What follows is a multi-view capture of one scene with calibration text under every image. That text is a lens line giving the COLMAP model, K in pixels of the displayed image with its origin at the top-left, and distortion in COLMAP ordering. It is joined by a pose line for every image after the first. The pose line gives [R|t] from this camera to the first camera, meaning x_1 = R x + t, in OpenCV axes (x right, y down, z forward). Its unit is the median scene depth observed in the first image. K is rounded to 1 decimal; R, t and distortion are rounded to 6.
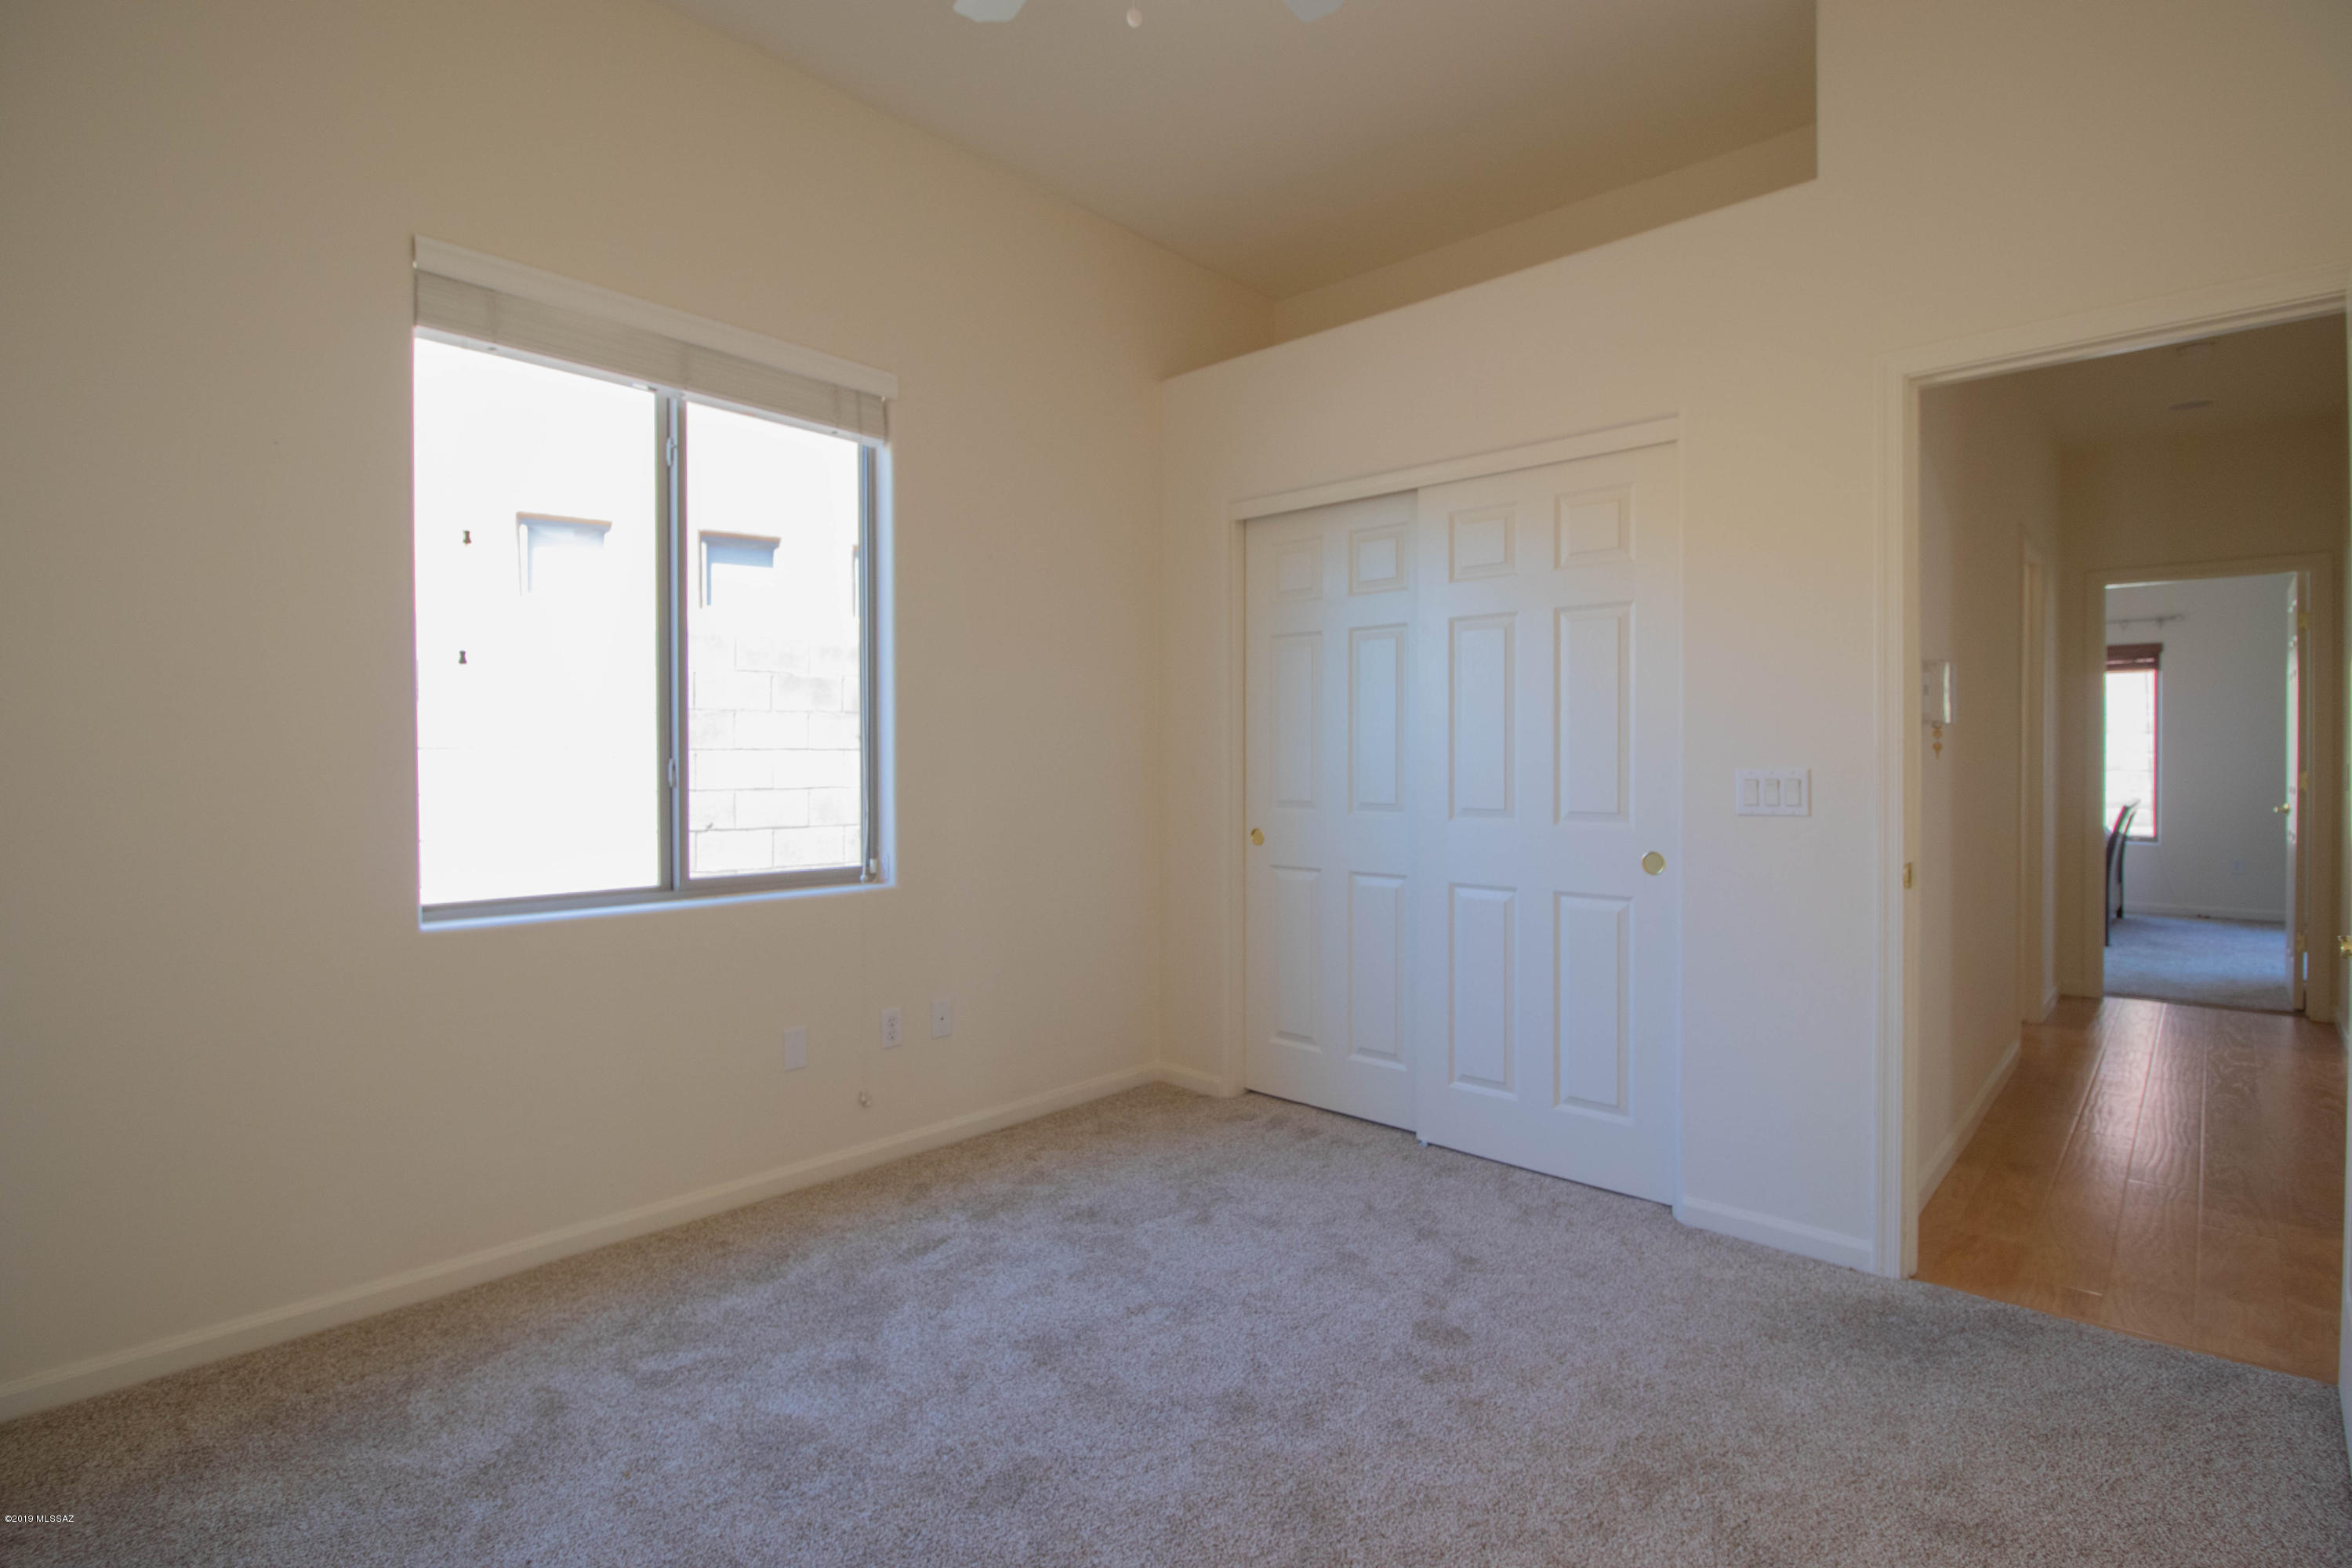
lens RADIAL K [[1094.8, 0, 1173.5], [0, 1094.8, 784.9], [0, 0, 1]] dist [-0.001690, -0.010264]
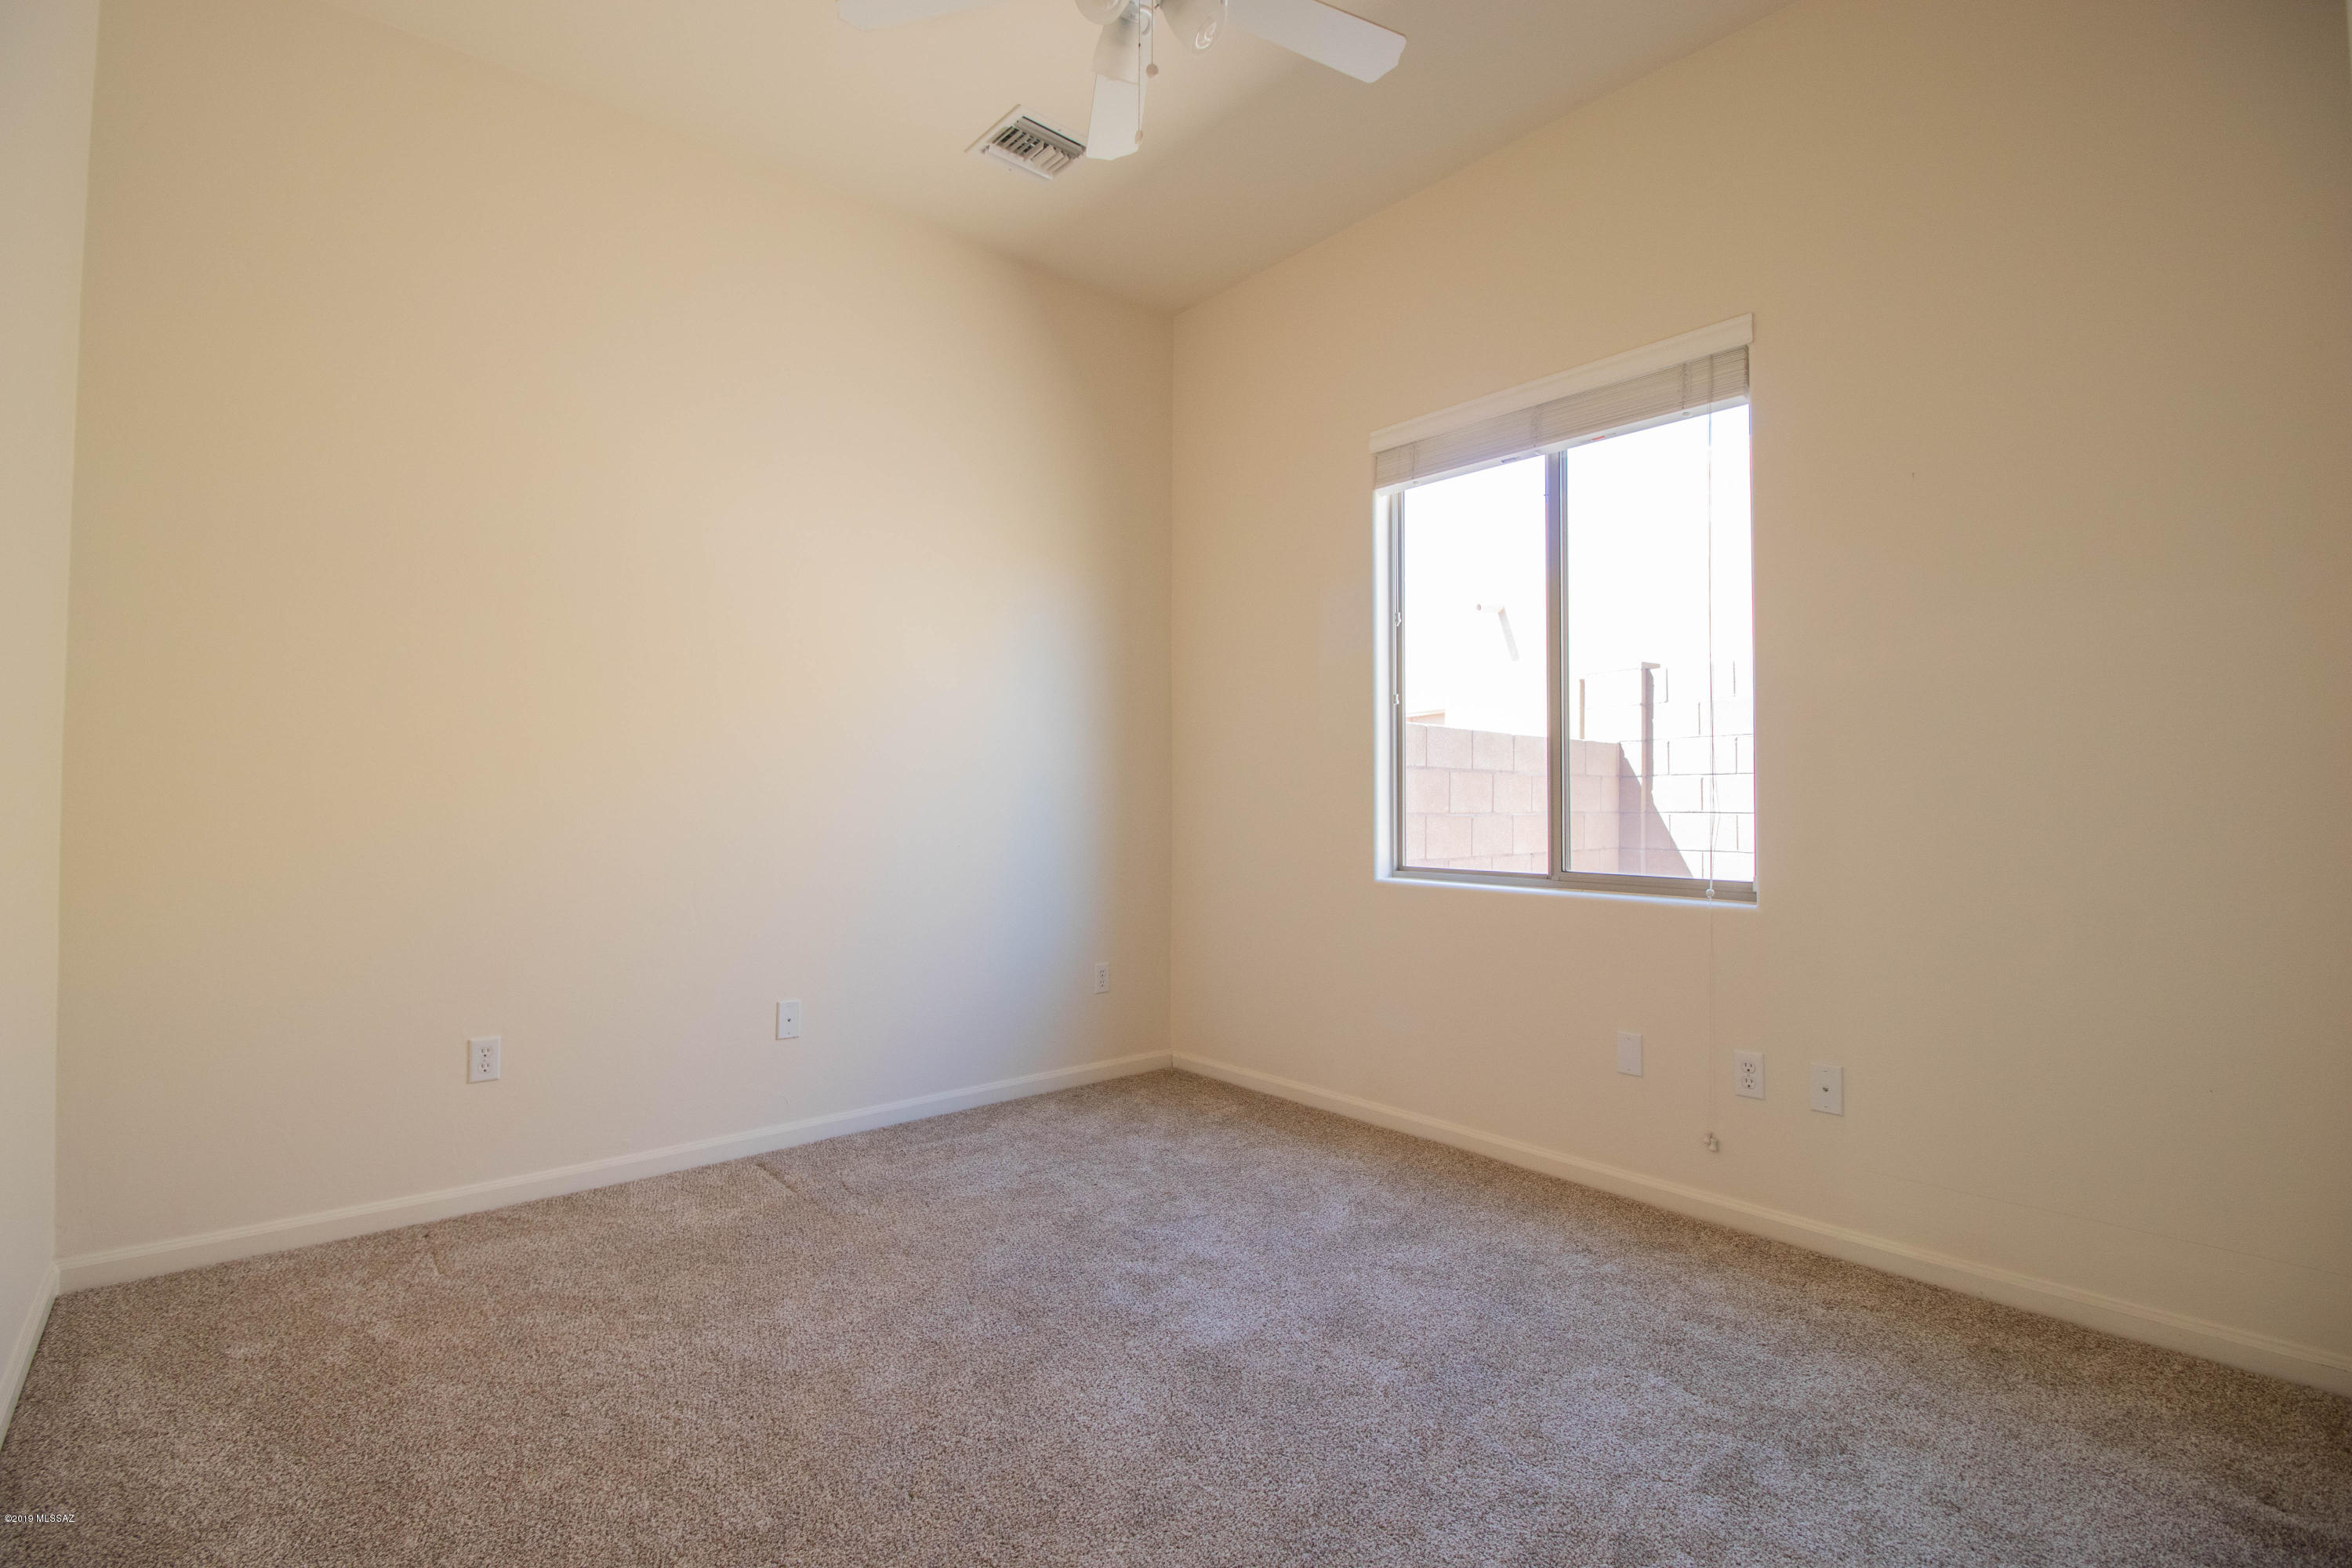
lens RADIAL K [[1094.8, 0, 1173.2], [0, 1094.8, 773.1], [0, 0, 1]] dist [-0.001690, -0.010264]
pose [[-0.097017, -0.019976, -0.995082, 0.720335], [-0.021122, 0.999615, -0.018008, 0.014116], [0.995059, 0.019271, -0.097402, 0.715735]]
